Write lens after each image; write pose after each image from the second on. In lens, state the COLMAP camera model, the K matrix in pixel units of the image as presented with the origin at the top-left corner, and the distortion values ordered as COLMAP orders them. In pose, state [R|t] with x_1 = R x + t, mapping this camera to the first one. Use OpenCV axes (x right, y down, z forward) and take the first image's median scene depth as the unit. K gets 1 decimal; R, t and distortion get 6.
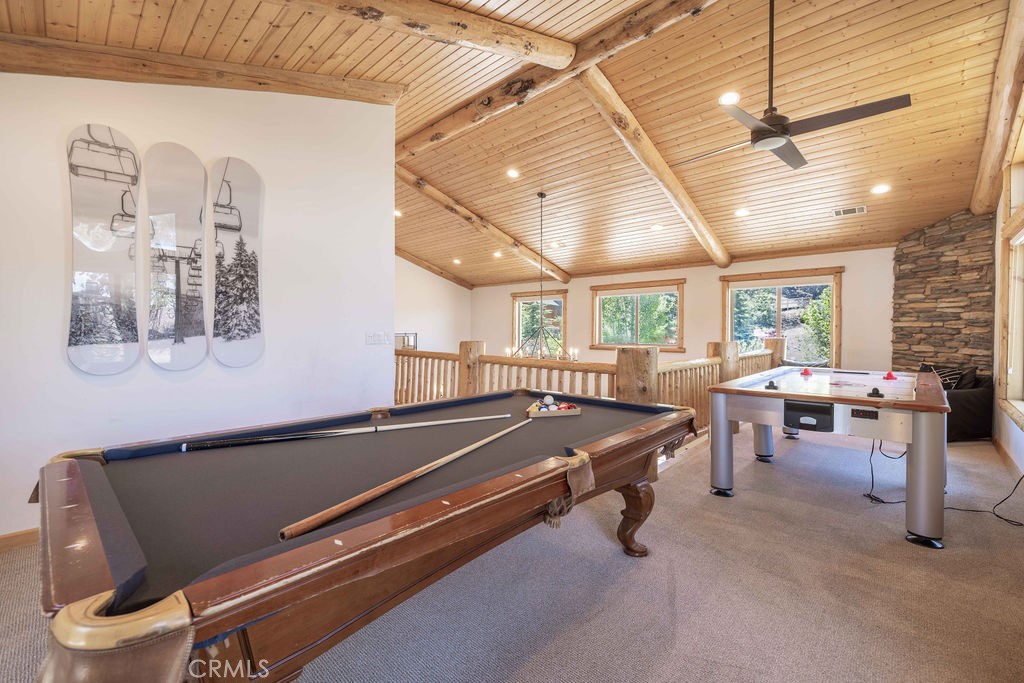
lens RADIAL K [[429.2, 0, 510.3], [0, 429.2, 332.4], [0, 0, 1]] dist [0.001136, 0.000079]
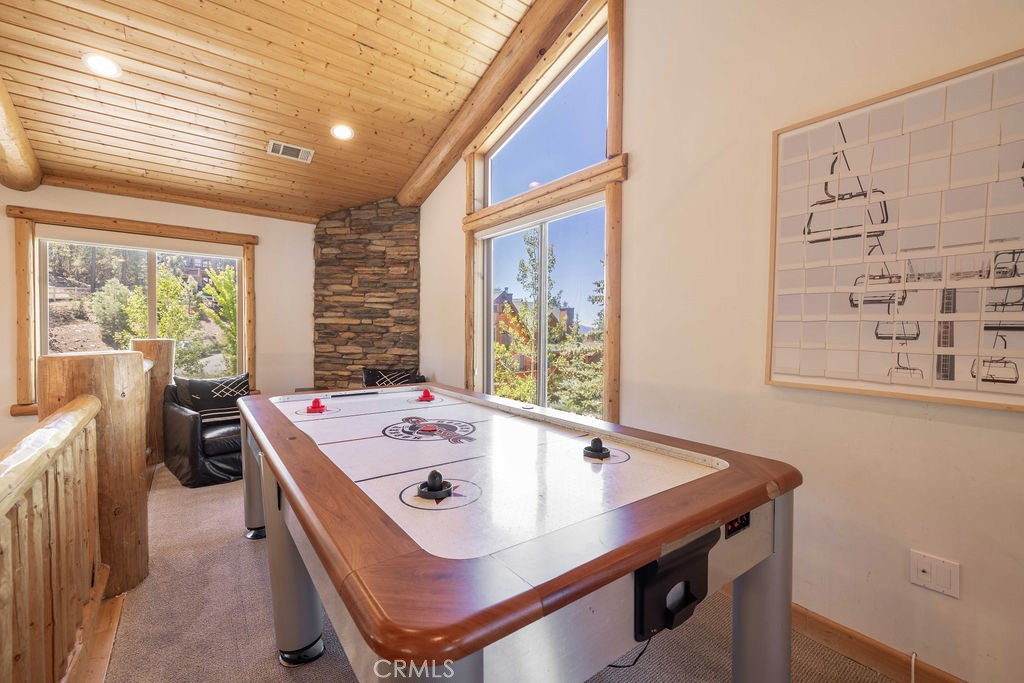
lens RADIAL K [[429.2, 0, 510.3], [0, 429.2, 332.4], [0, 0, 1]] dist [0.001136, 0.000079]
pose [[0.172234, -0.001005, 0.985056, 0.183993], [-0.004329, 0.999989, 0.001777, 0.000350], [-0.985047, -0.004571, 0.172228, 0.554693]]
